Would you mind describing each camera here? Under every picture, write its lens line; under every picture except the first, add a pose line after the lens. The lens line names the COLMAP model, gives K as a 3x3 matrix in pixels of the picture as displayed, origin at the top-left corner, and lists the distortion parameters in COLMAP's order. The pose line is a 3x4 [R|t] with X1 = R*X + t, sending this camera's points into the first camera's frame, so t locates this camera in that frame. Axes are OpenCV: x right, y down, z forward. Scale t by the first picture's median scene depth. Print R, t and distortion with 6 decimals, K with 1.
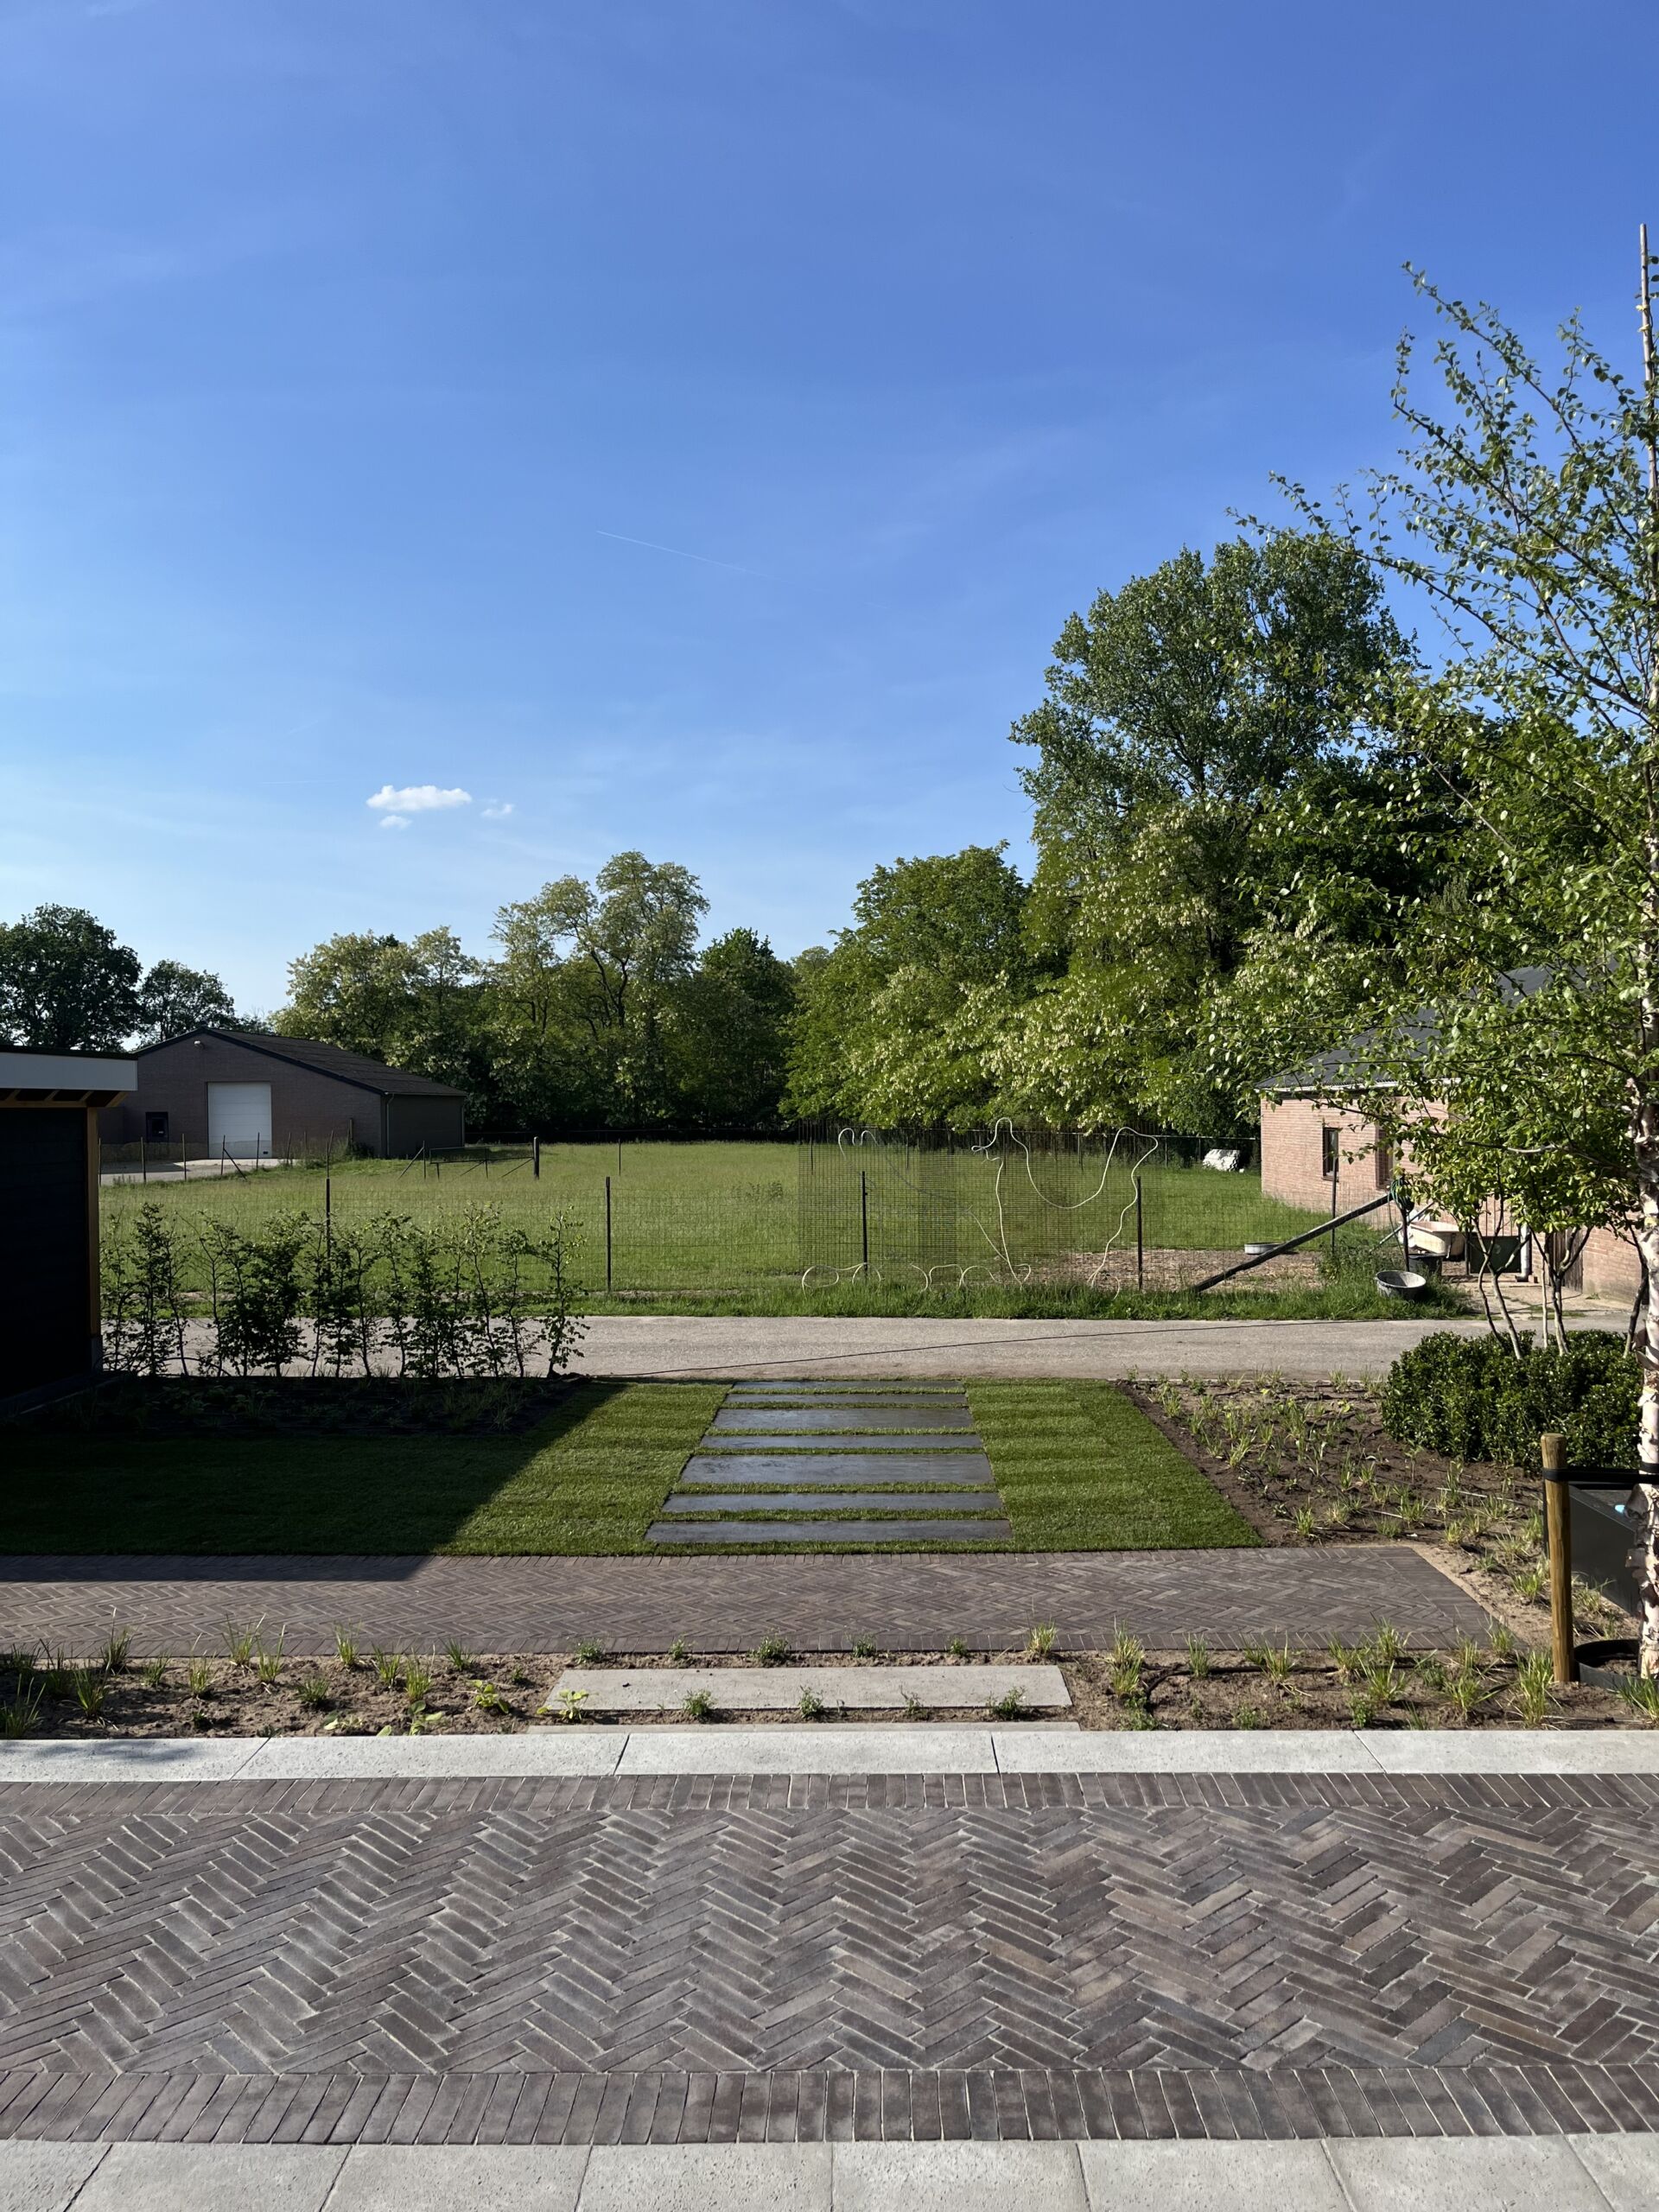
lens RADIAL K [[1684.5, 0, 847.3], [0, 1684.5, 1120.0], [0, 0, 1]] dist [0.078499, -0.100079]
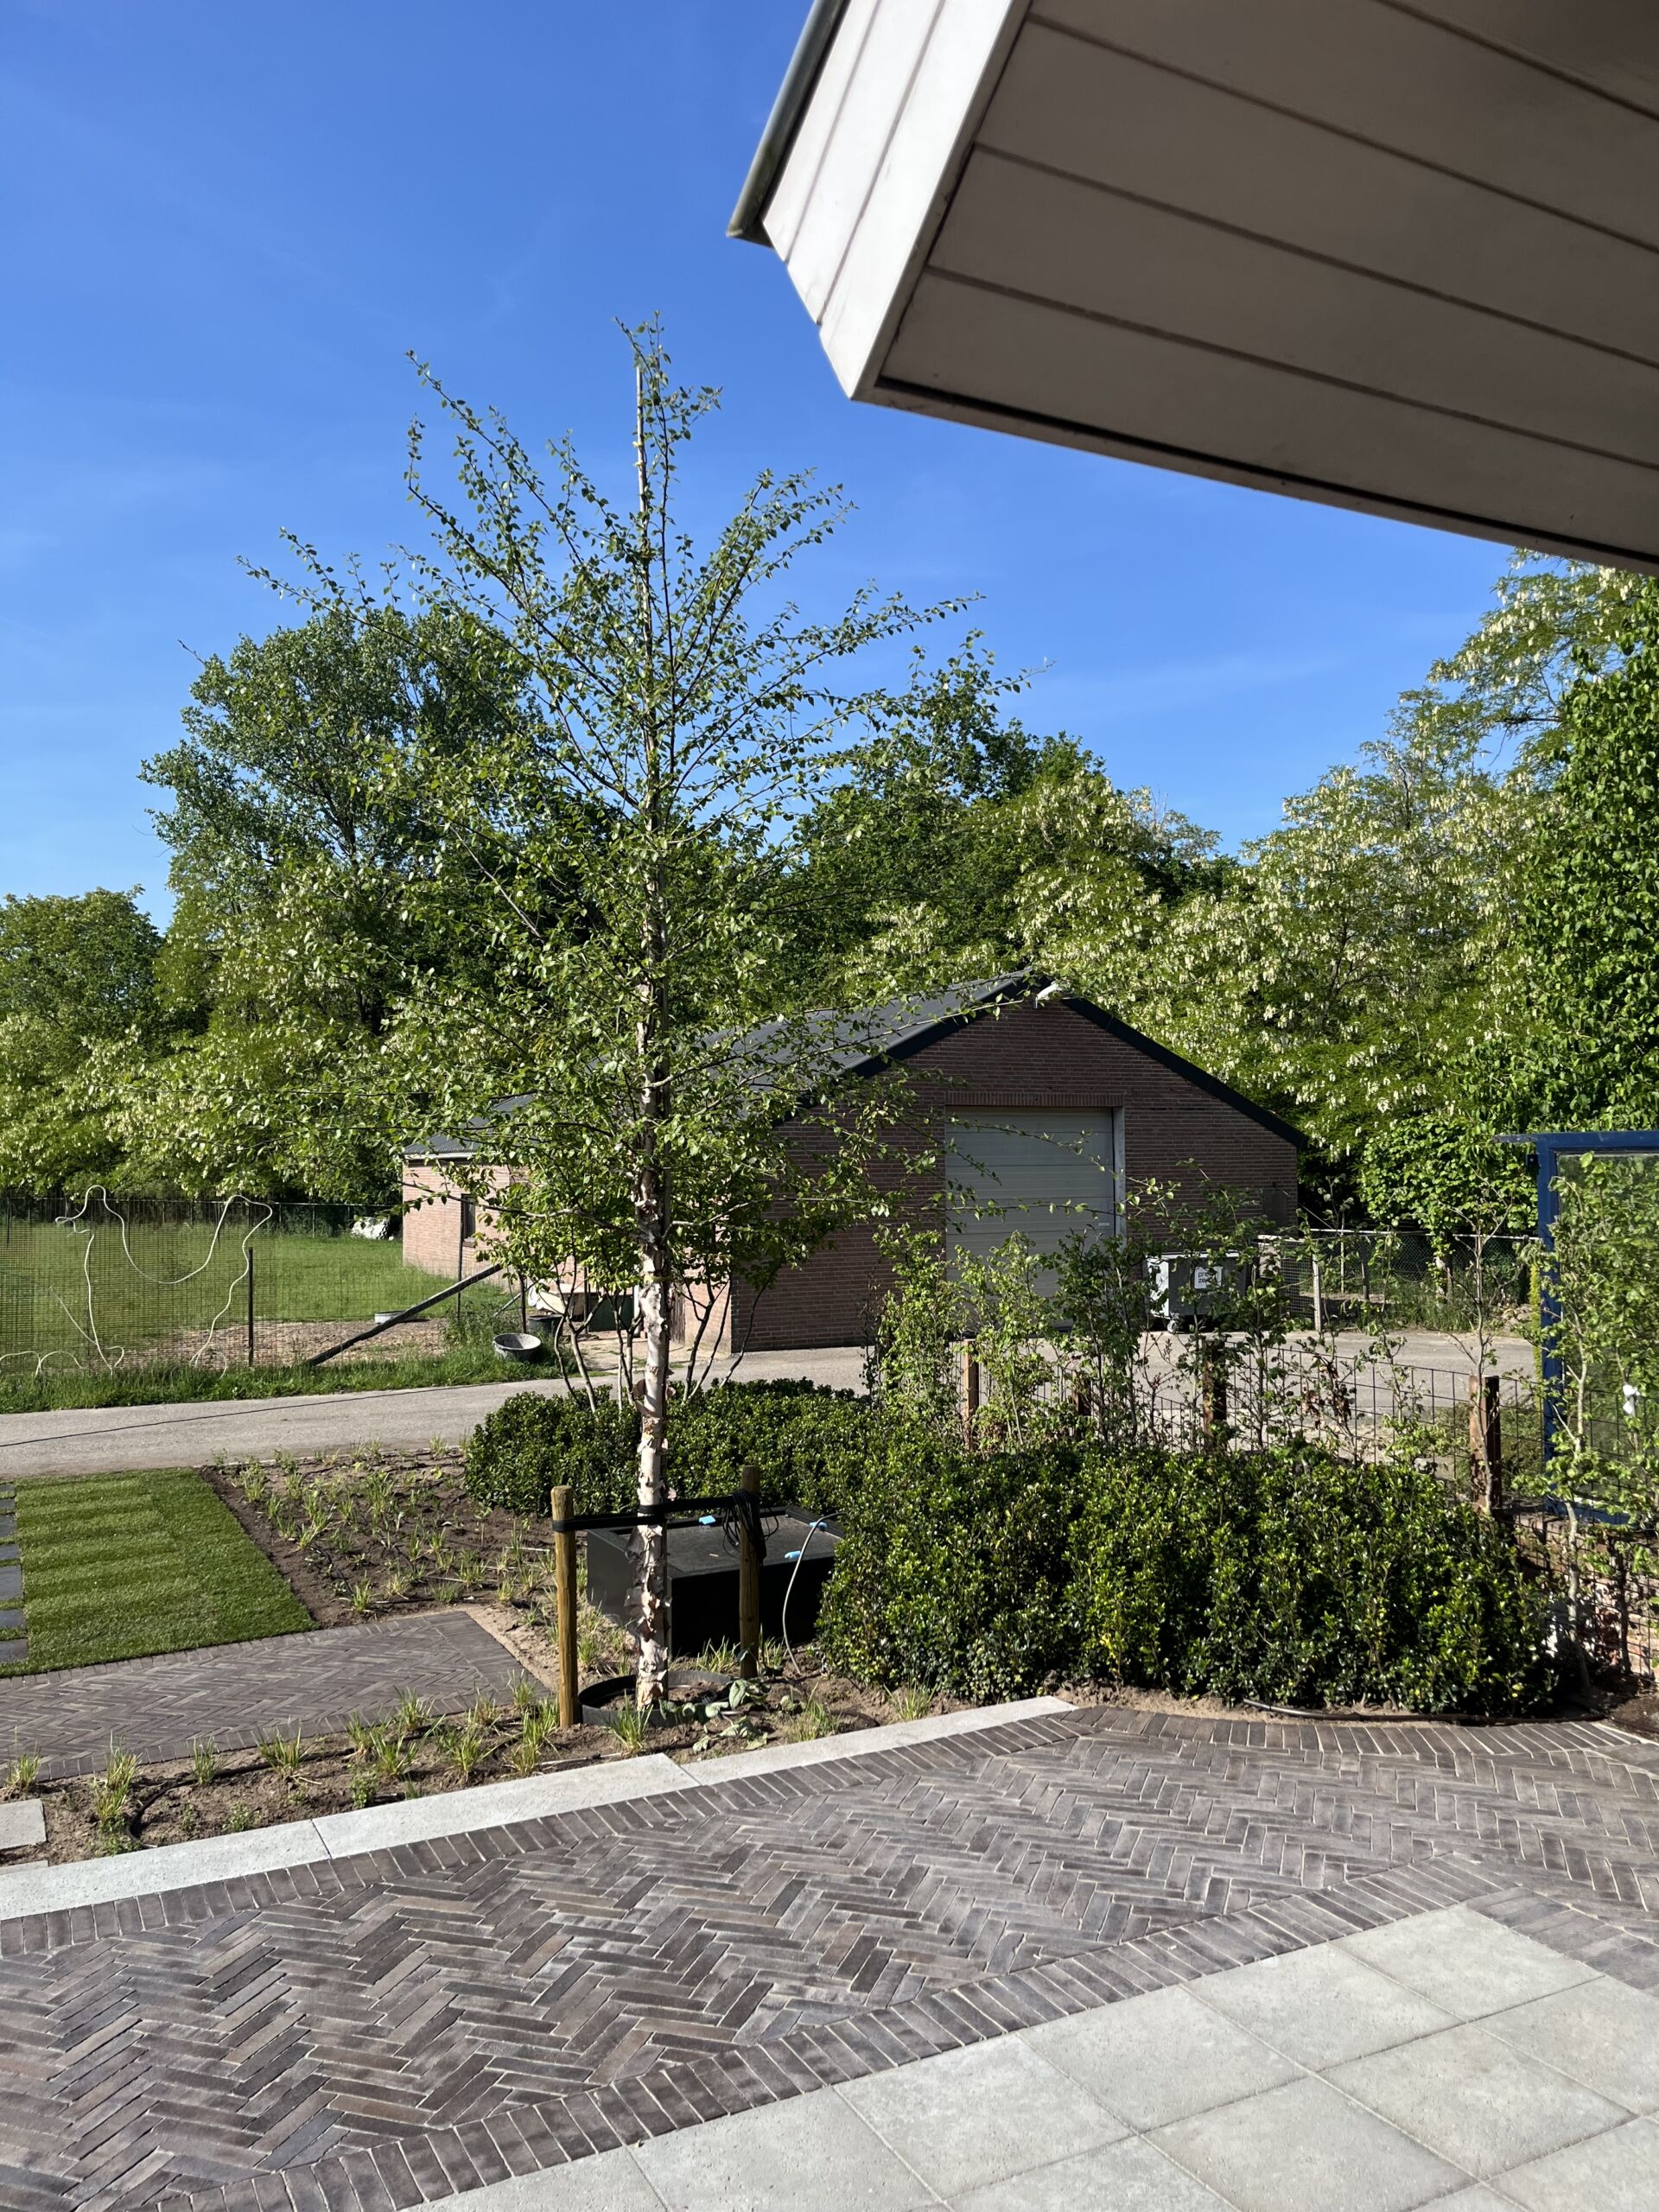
lens RADIAL K [[1684.5, 0, 849.5], [0, 1684.5, 1115.6], [0, 0, 1]] dist [0.078499, -0.100079]
pose [[0.884526, 0.016502, 0.466200, 0.033314], [0.003107, 0.999144, -0.041260, 0.000106], [-0.466481, 0.037944, 0.883717, -0.004366]]
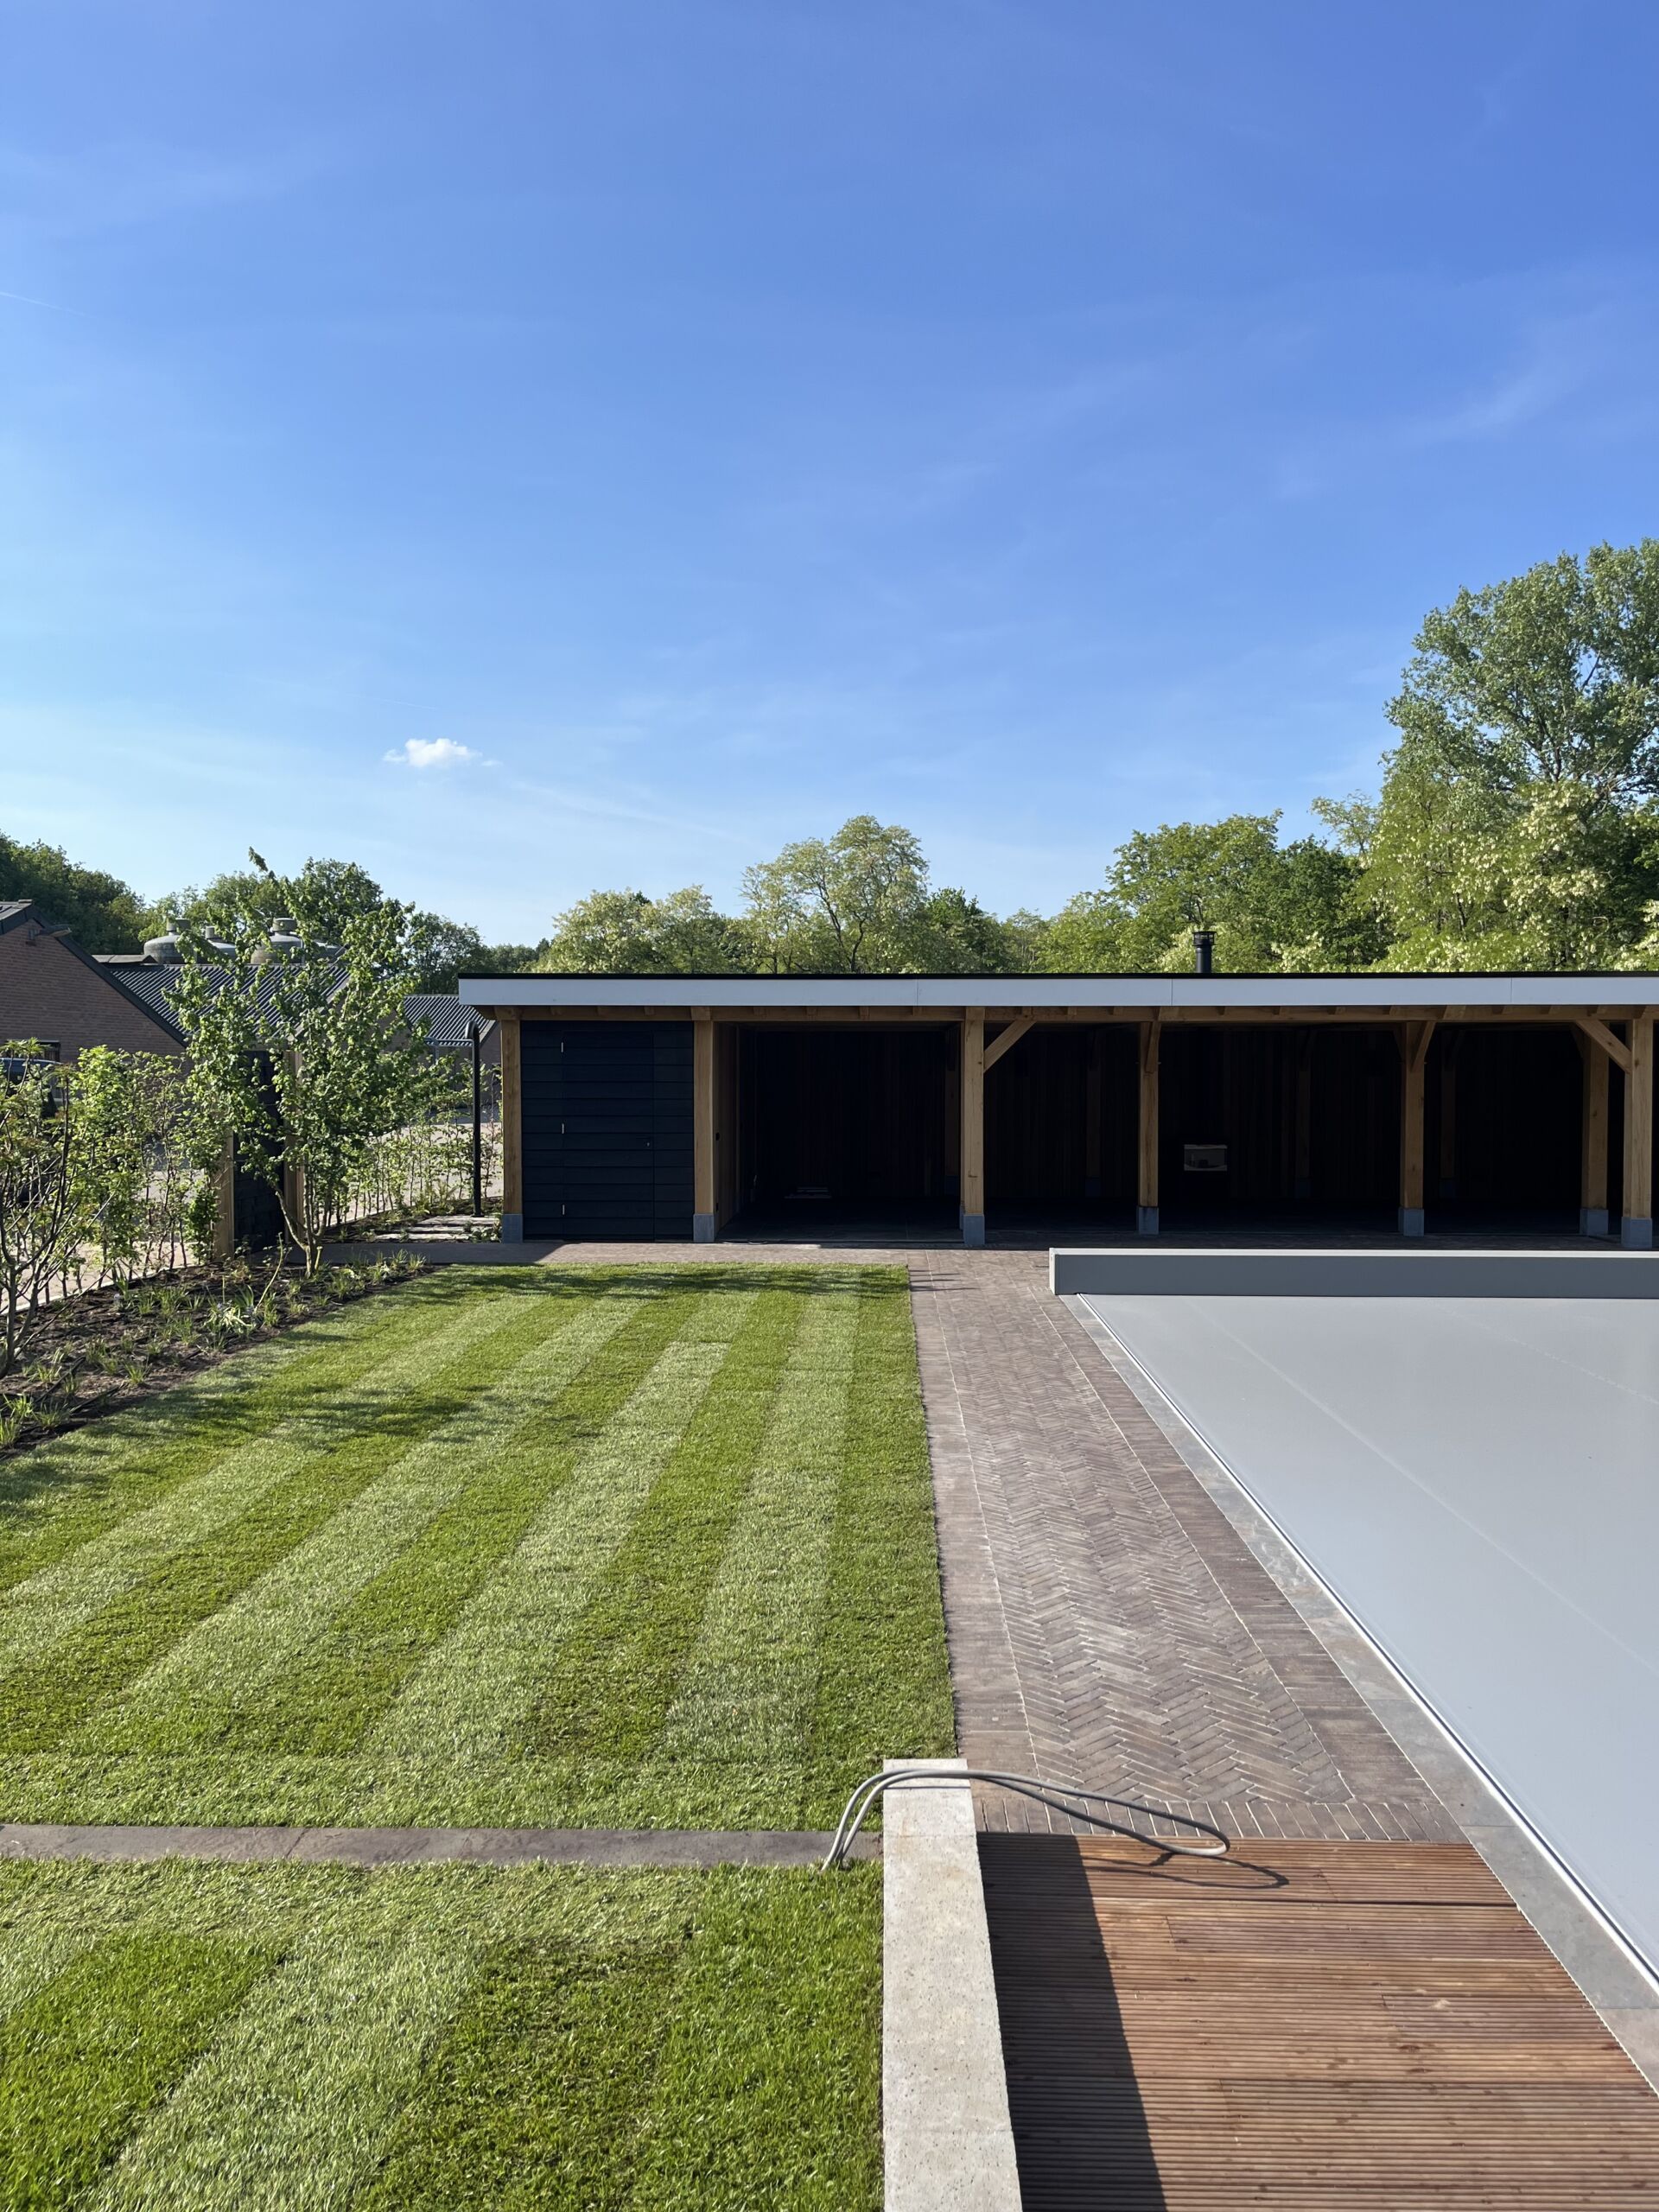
lens RADIAL K [[1684.5, 0, 844.1], [0, 1684.5, 1104.9], [0, 0, 1]] dist [0.078499, -0.100079]
pose [[0.999872, 0.012753, -0.009667, -1.156947], [-0.012585, 0.999771, 0.017313, 0.042206], [0.009886, -0.017189, 0.999803, -0.557966]]
